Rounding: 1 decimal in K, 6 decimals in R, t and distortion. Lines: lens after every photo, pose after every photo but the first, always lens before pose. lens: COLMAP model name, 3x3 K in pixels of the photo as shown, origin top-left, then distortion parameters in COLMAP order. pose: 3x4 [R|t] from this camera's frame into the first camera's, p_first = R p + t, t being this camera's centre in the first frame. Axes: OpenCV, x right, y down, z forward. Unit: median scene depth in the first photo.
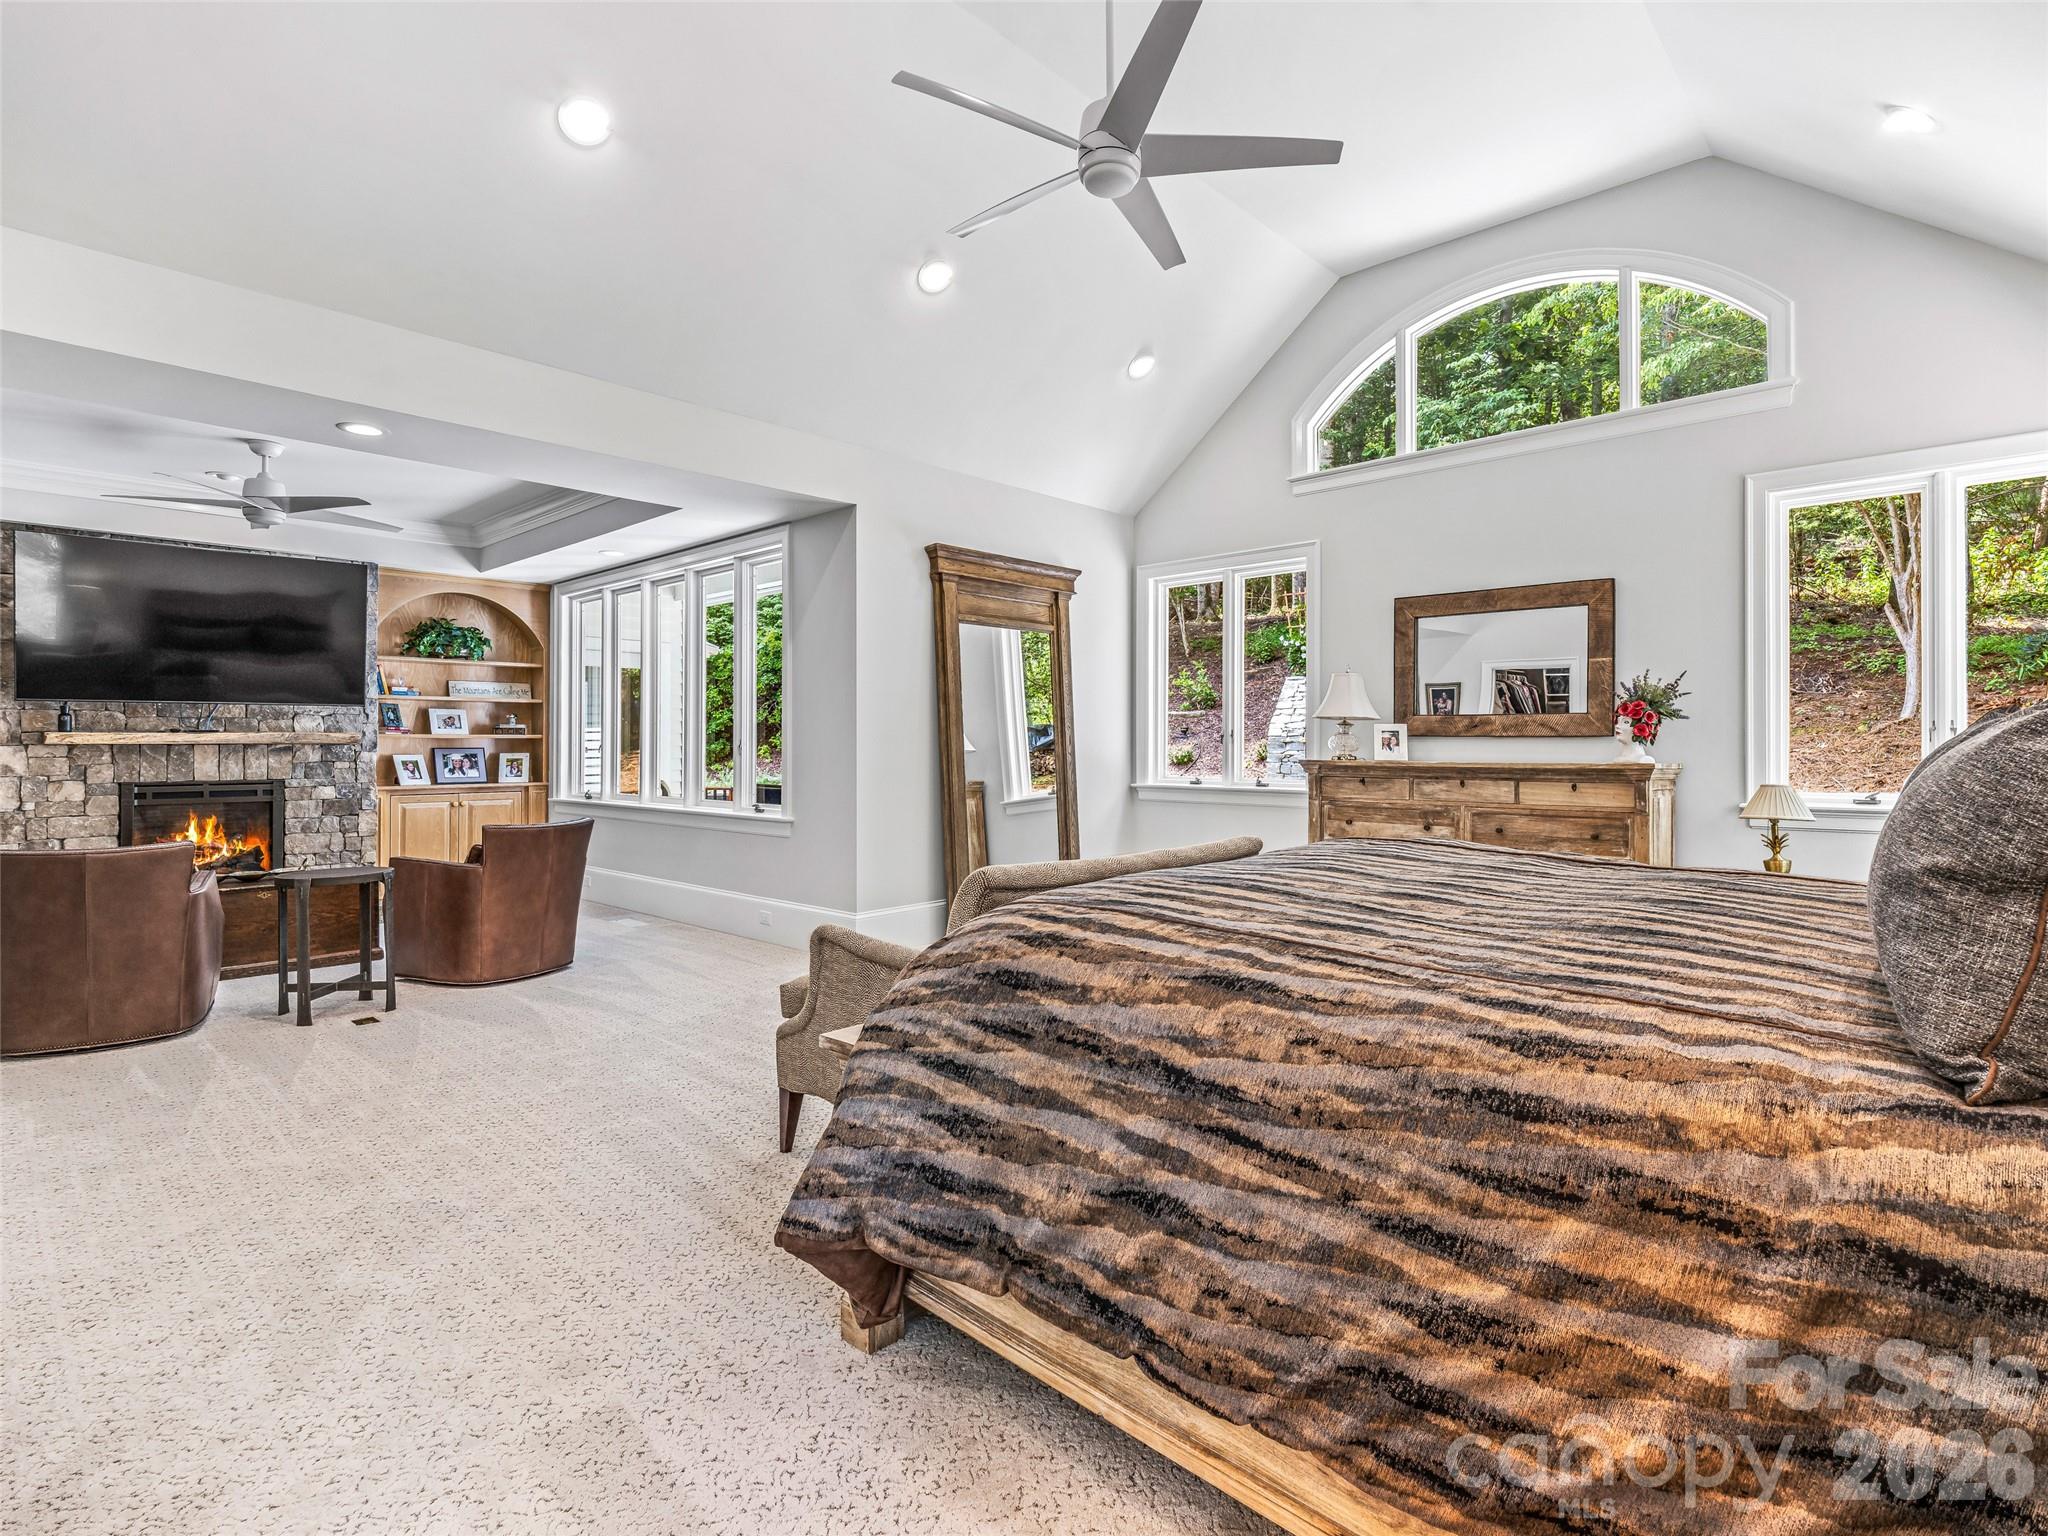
lens RADIAL K [[983.7, 0, 1023.5], [0, 983.7, 746.8], [0, 0, 1]] dist [-0.003017, -0.000419]
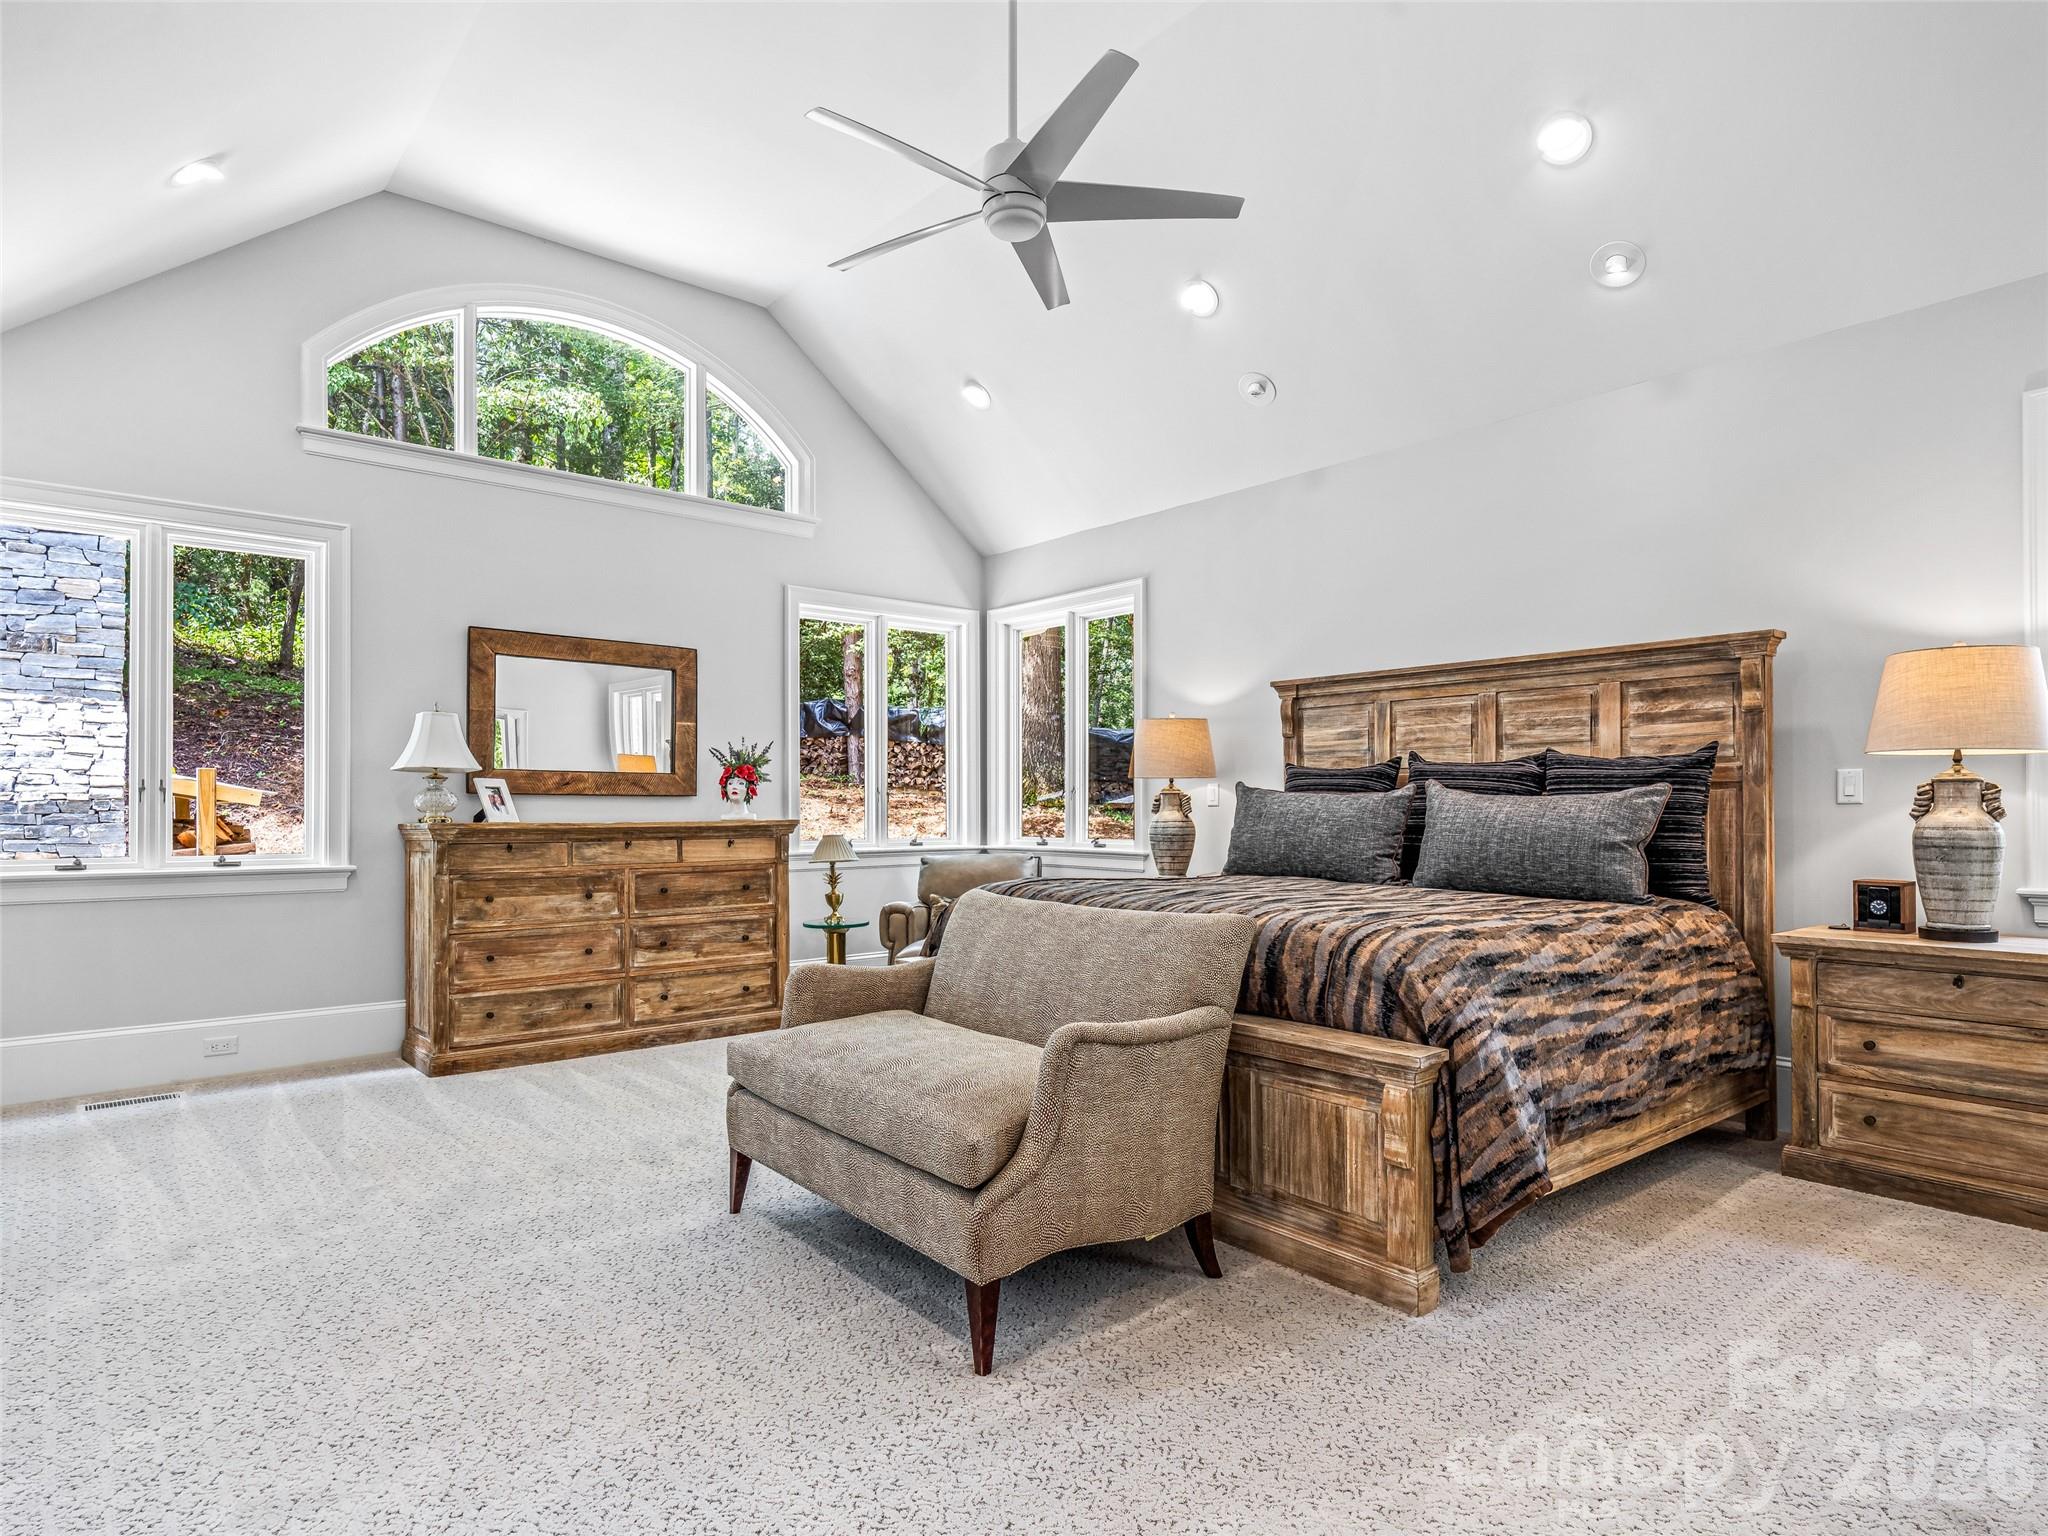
lens RADIAL K [[1135.2, 0, 1023.7], [0, 1135.2, 786.5], [0, 0, 1]] dist [0.008876, 0.000087]
pose [[0.128835, 0.017238, 0.991516, -0.581177], [0.002112, 0.999842, -0.017657, 0.001646], [-0.991664, 0.004369, 0.128779, 0.477554]]
